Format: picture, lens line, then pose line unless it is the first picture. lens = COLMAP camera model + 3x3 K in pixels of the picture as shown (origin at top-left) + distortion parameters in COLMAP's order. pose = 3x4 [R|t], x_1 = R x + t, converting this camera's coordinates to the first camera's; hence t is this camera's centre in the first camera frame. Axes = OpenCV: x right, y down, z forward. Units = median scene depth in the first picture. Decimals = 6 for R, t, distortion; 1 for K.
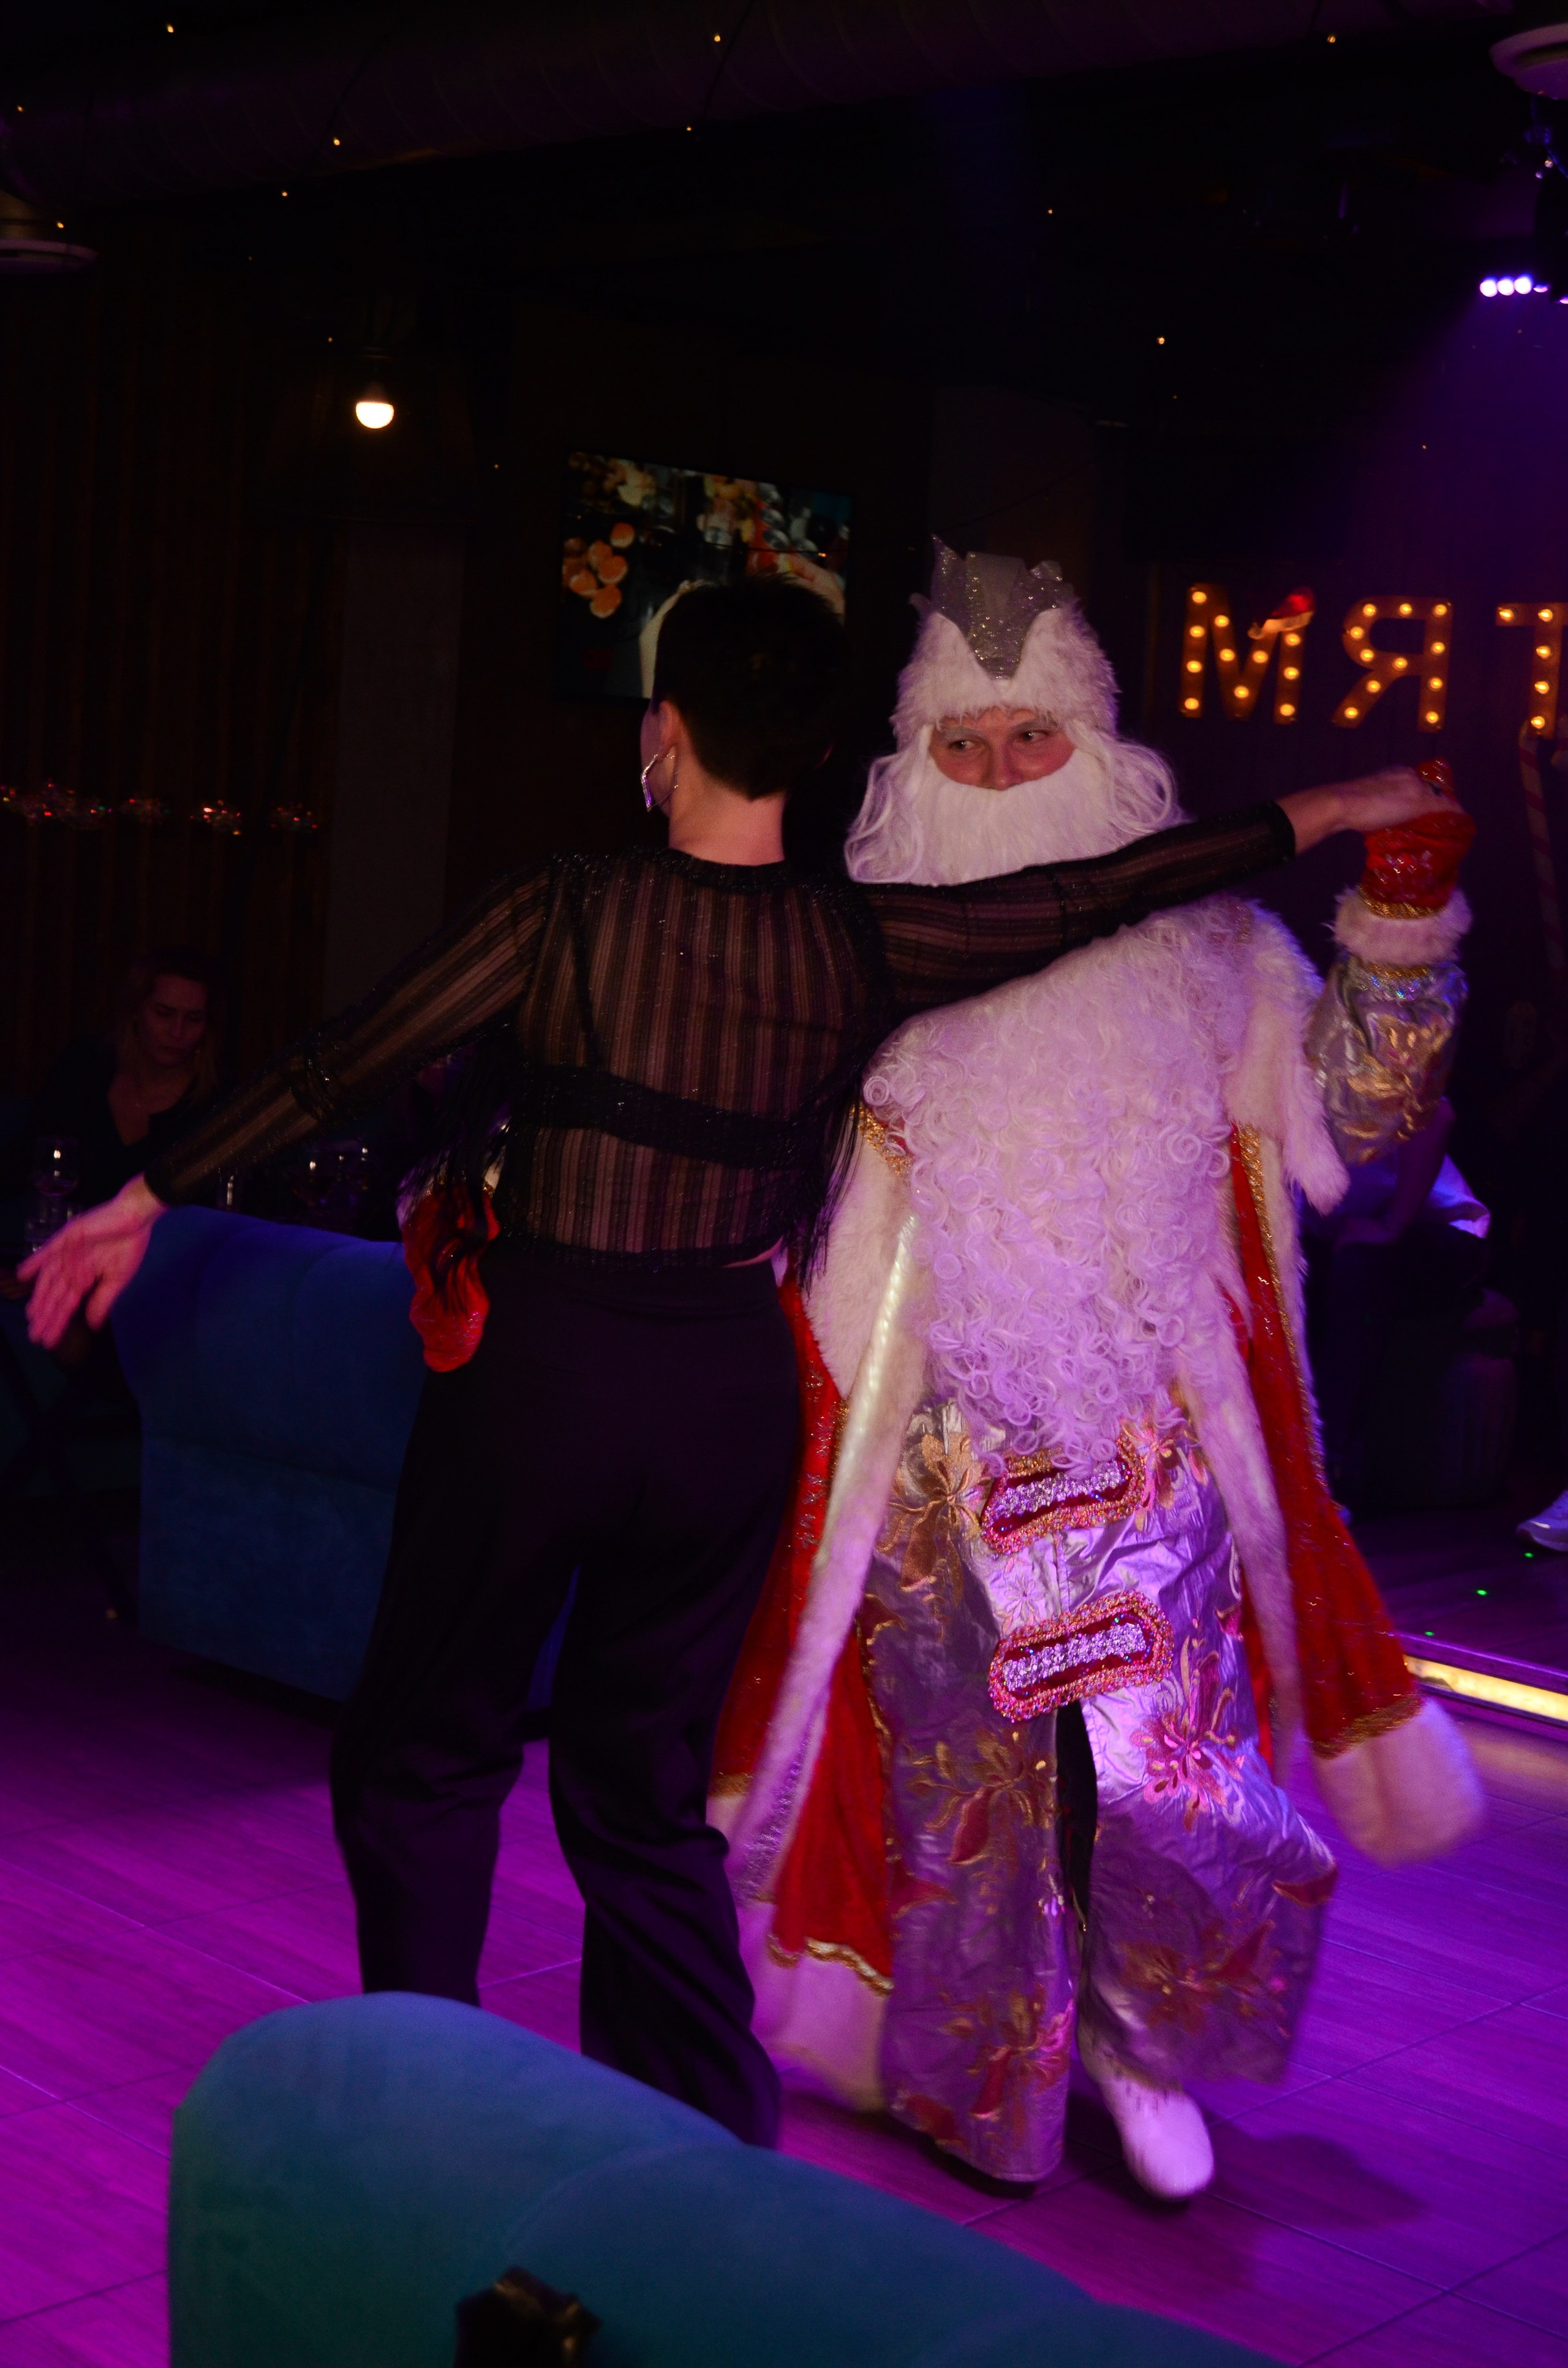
lens RADIAL K [[3296.8, 0, 779.5], [0, 3296.8, 1191.2], [0, 0, 1]] dist [-0.014322, 0.000000]
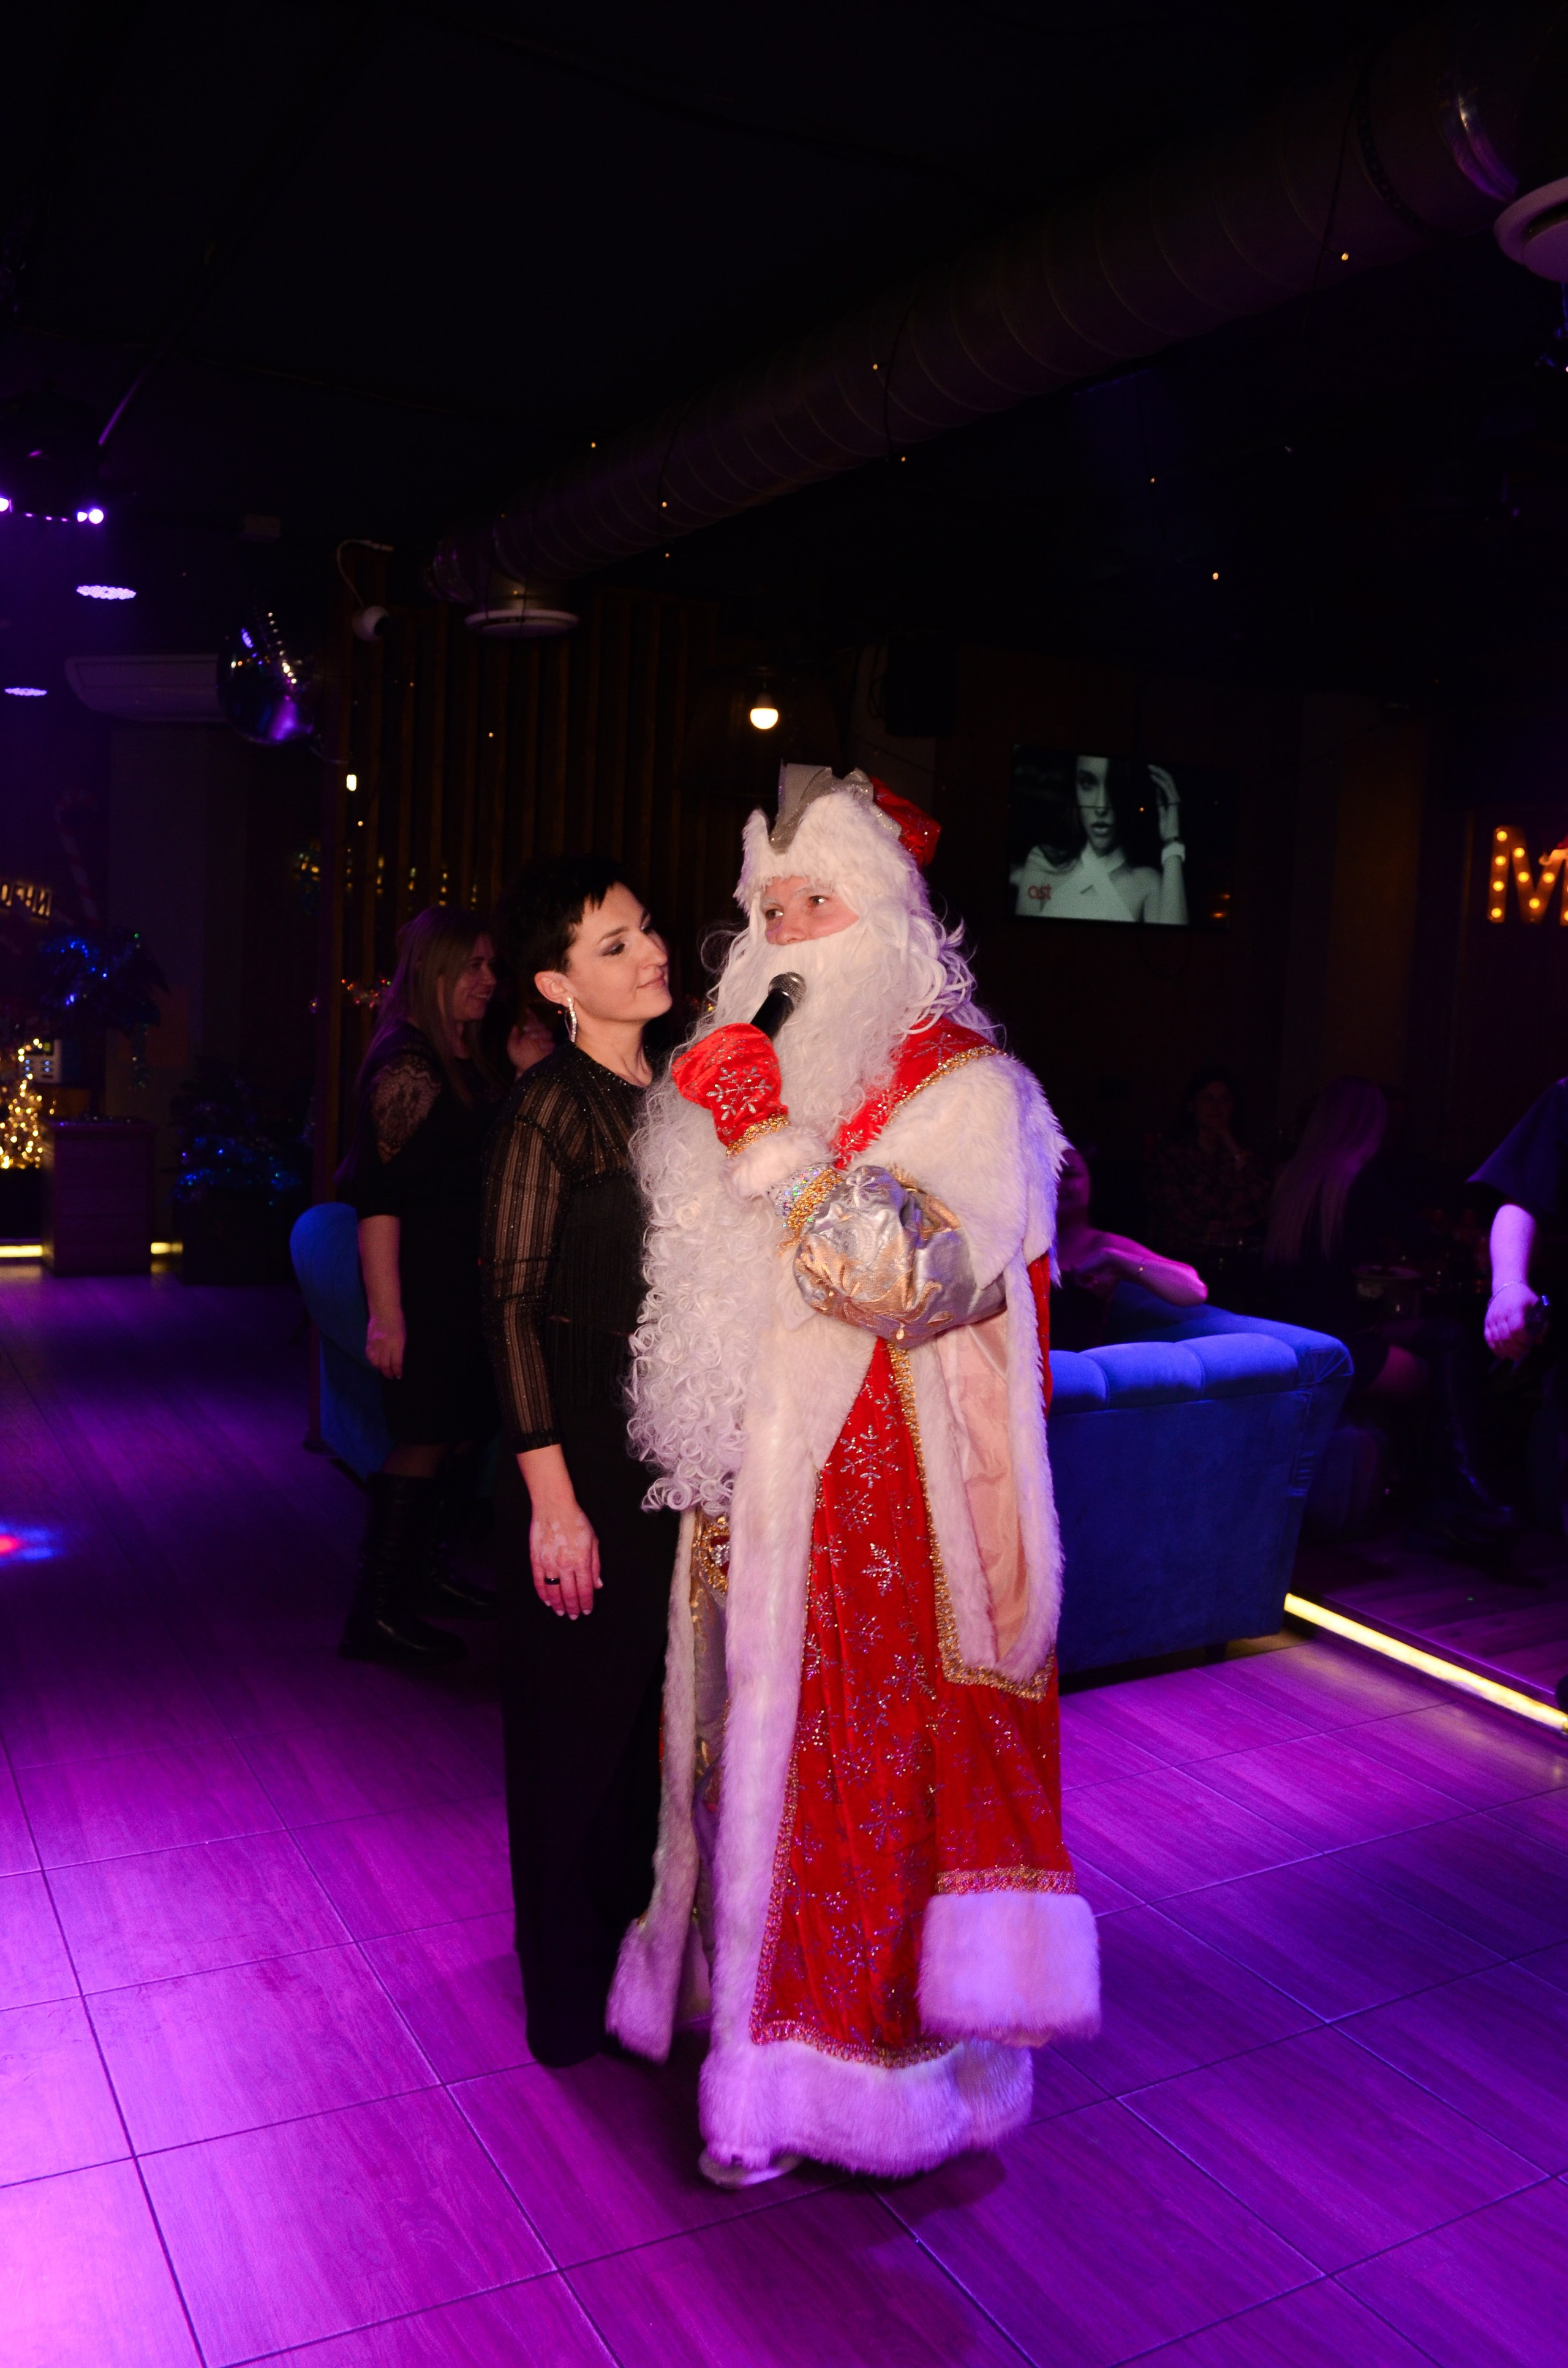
lens RADIAL K [[1875.0, 0, 772.7], [0, 1875.0, 1177.0], [0, 0, 1]] dist [-0.068204, 0.006266]
pose [[0.953815, 0.011580, -0.300170, 0.070597], [-0.015334, 0.999831, -0.010155, -0.024839], [0.300002, 0.014288, 0.953832, 0.170830]]
